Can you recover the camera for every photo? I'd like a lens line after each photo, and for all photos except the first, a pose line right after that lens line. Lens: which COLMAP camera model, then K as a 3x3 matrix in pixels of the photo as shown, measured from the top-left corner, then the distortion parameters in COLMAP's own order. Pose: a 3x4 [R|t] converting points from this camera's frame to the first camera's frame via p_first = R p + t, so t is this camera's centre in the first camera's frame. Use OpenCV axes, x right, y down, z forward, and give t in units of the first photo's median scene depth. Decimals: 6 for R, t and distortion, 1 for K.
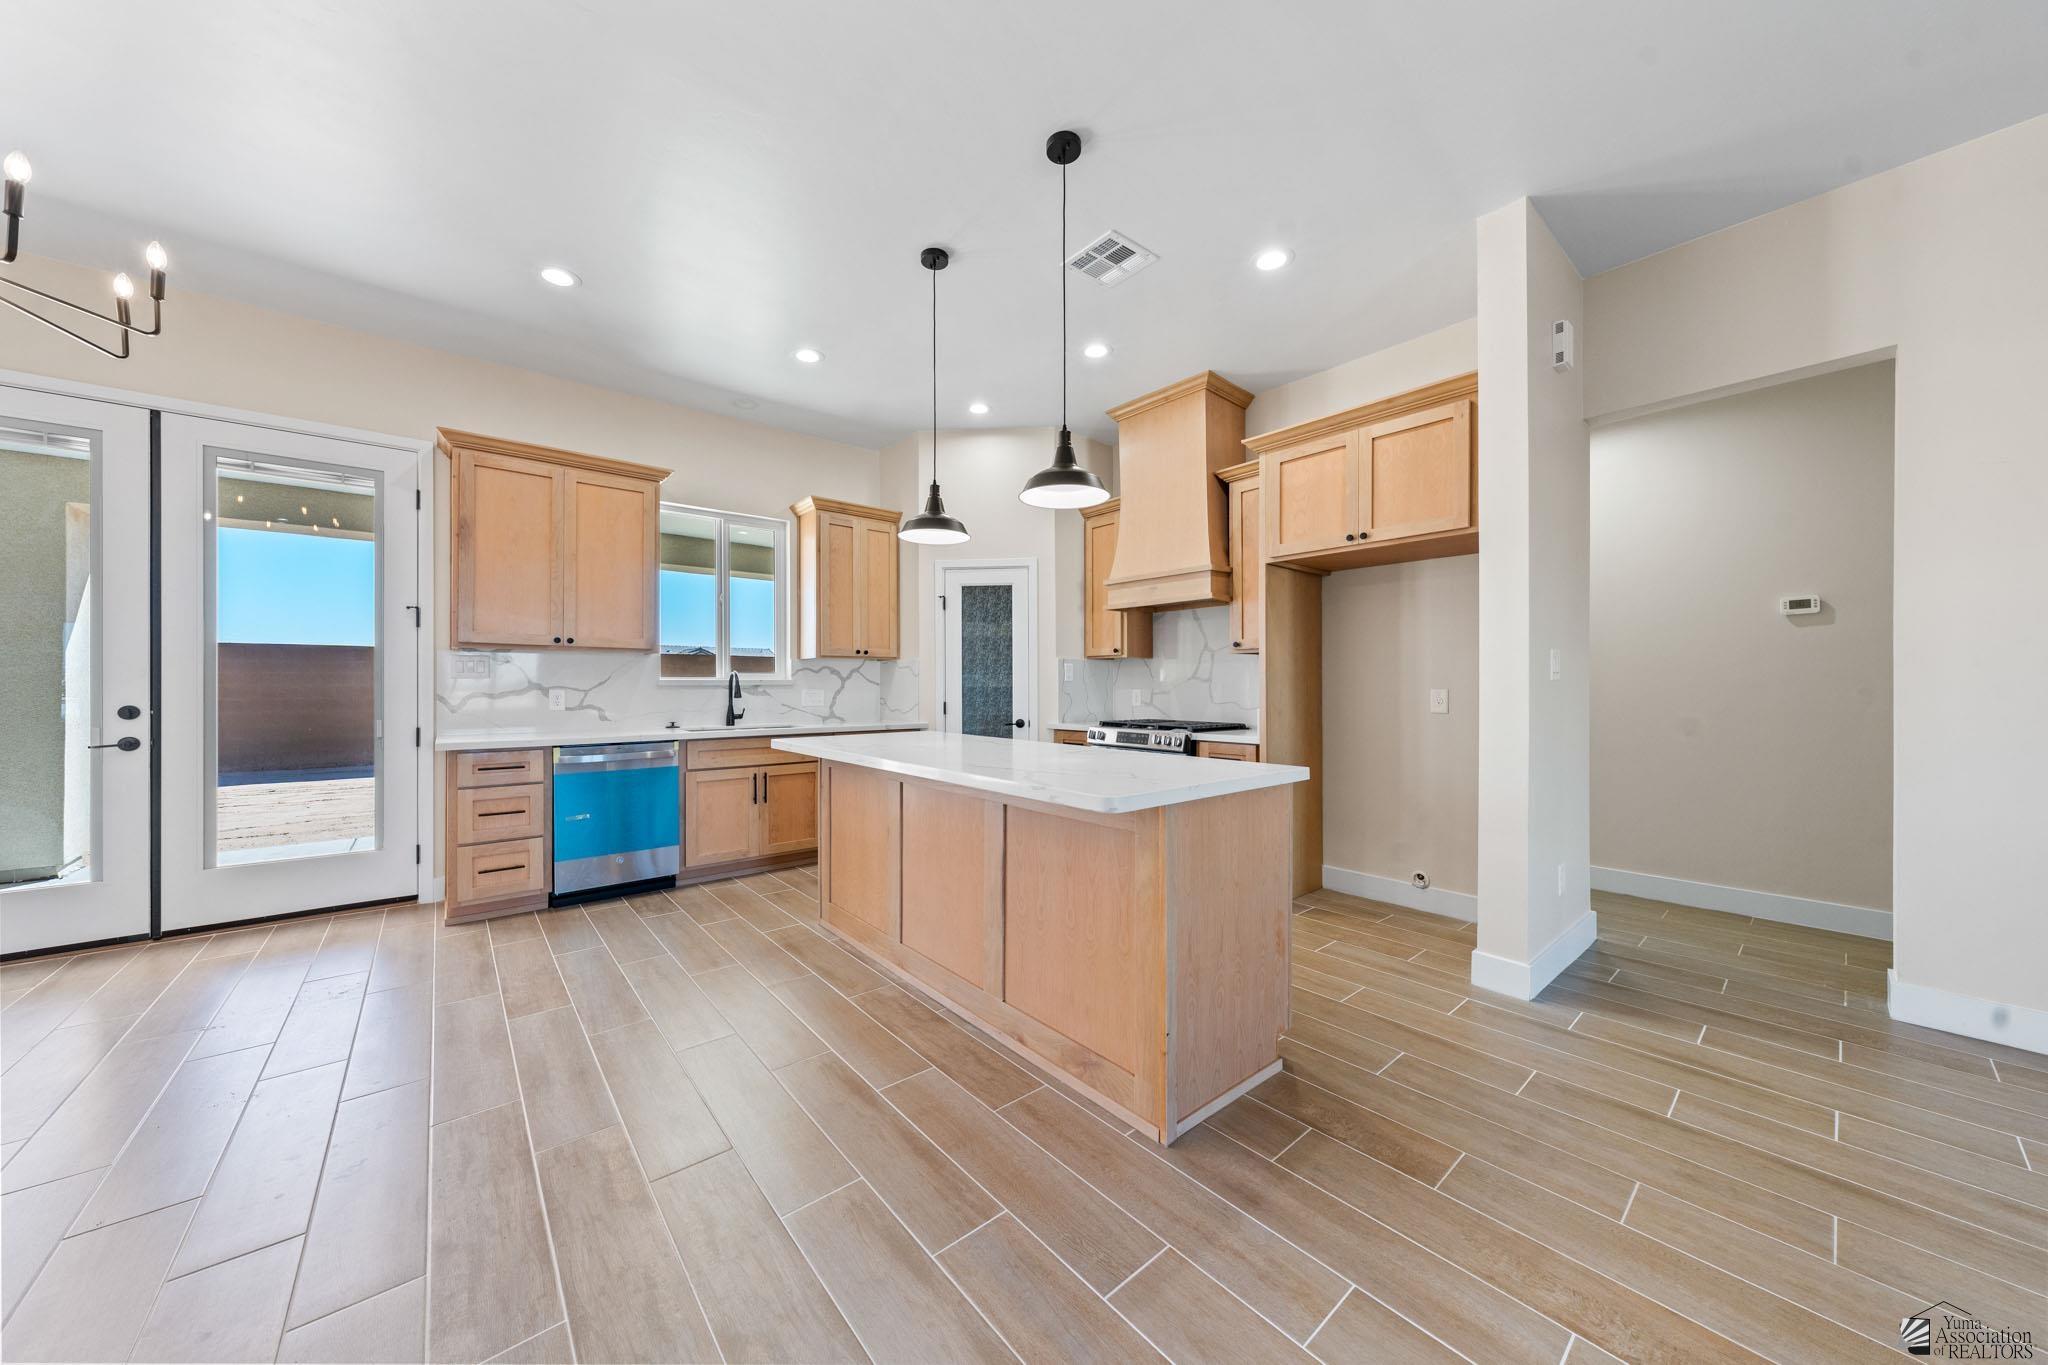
lens RADIAL K [[699.2, 0, 1013.4], [0, 699.2, 685.6], [0, 0, 1]] dist [-0.002043, 0.000360]
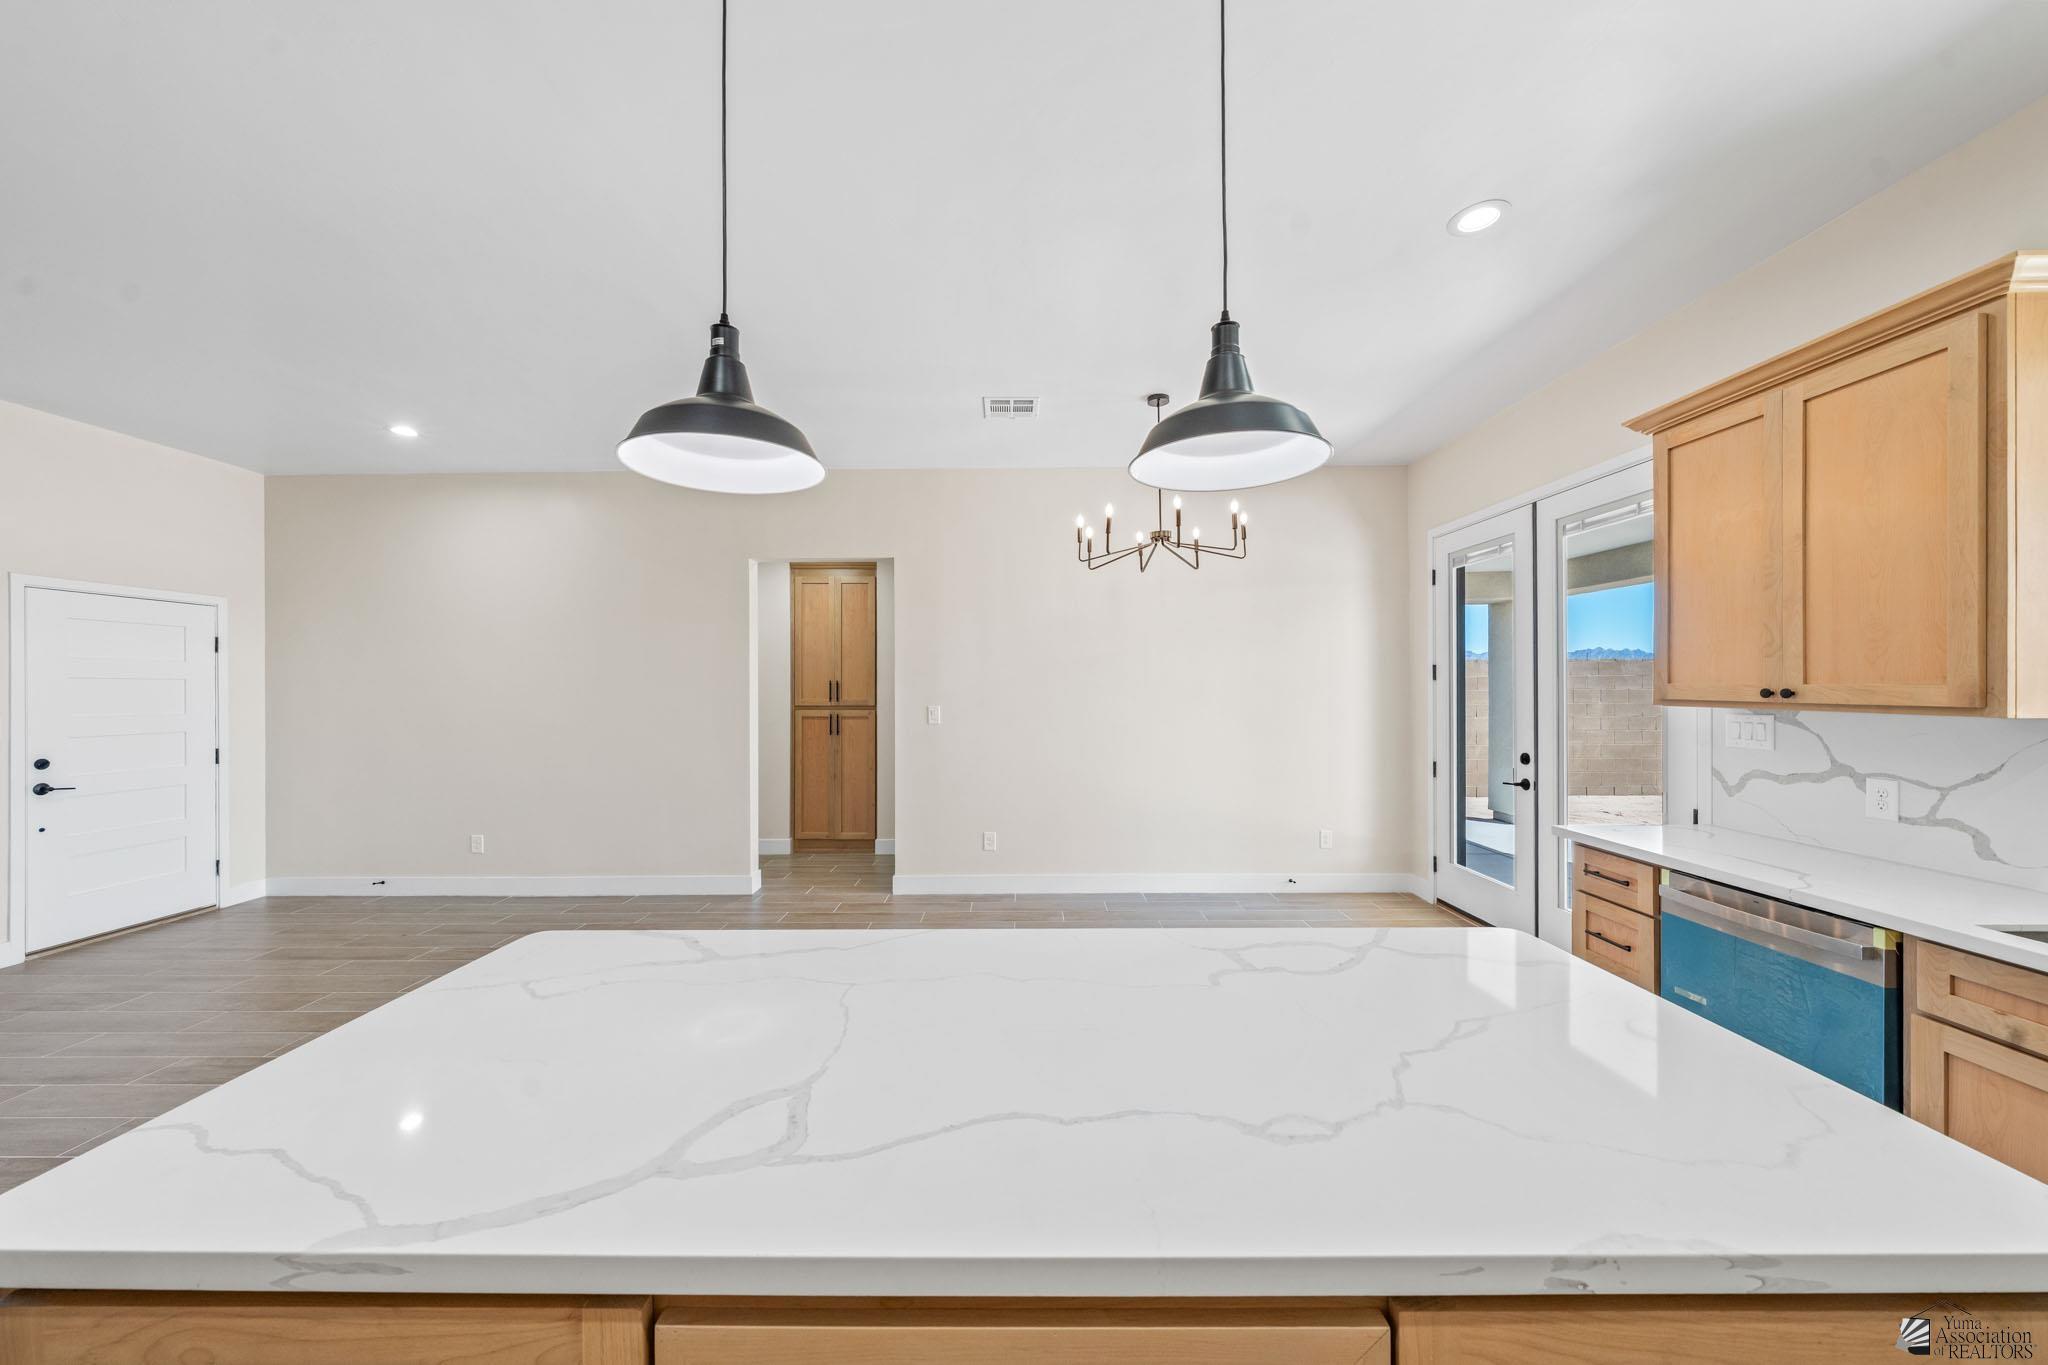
lens RADIAL K [[699.2, 0, 1016.4], [0, 699.2, 688.3], [0, 0, 1]] dist [-0.002043, 0.000360]
pose [[-0.643226, 0.005231, -0.765659, 0.176350], [0.005784, 0.999981, 0.001972, -0.068654], [0.765655, -0.003160, -0.643244, 0.837343]]
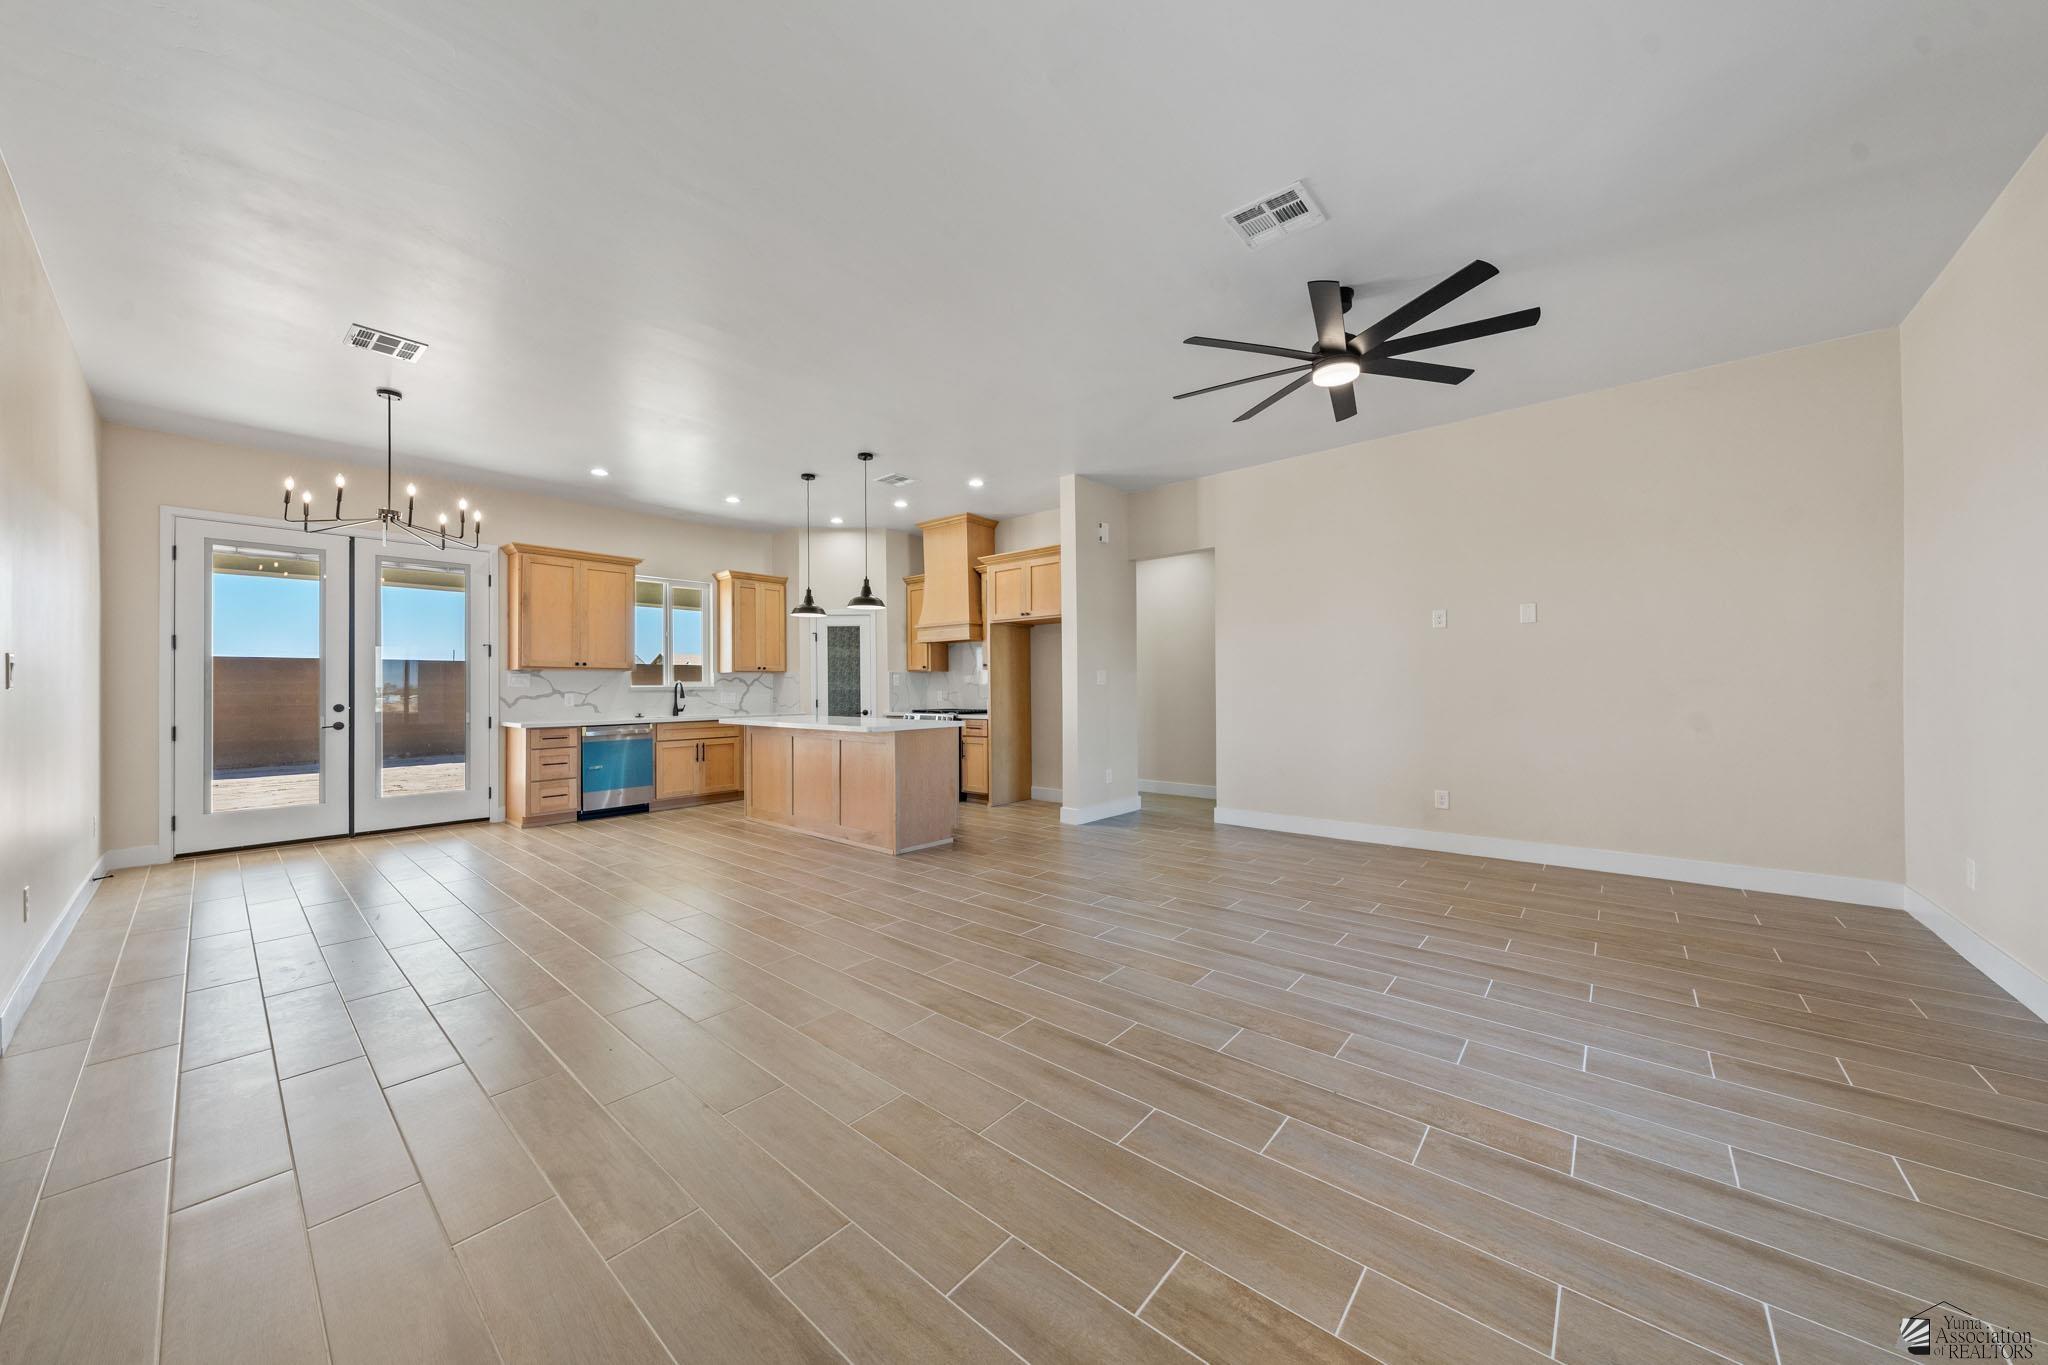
lens RADIAL K [[699.2, 0, 1018.8], [0, 699.2, 689.2], [0, 0, 1]] dist [-0.002043, 0.000360]
pose [[0.985019, -0.007498, 0.172283, 0.097471], [0.007207, 0.999971, 0.002314, -0.000609], [-0.172295, -0.001037, 0.985045, -0.781229]]
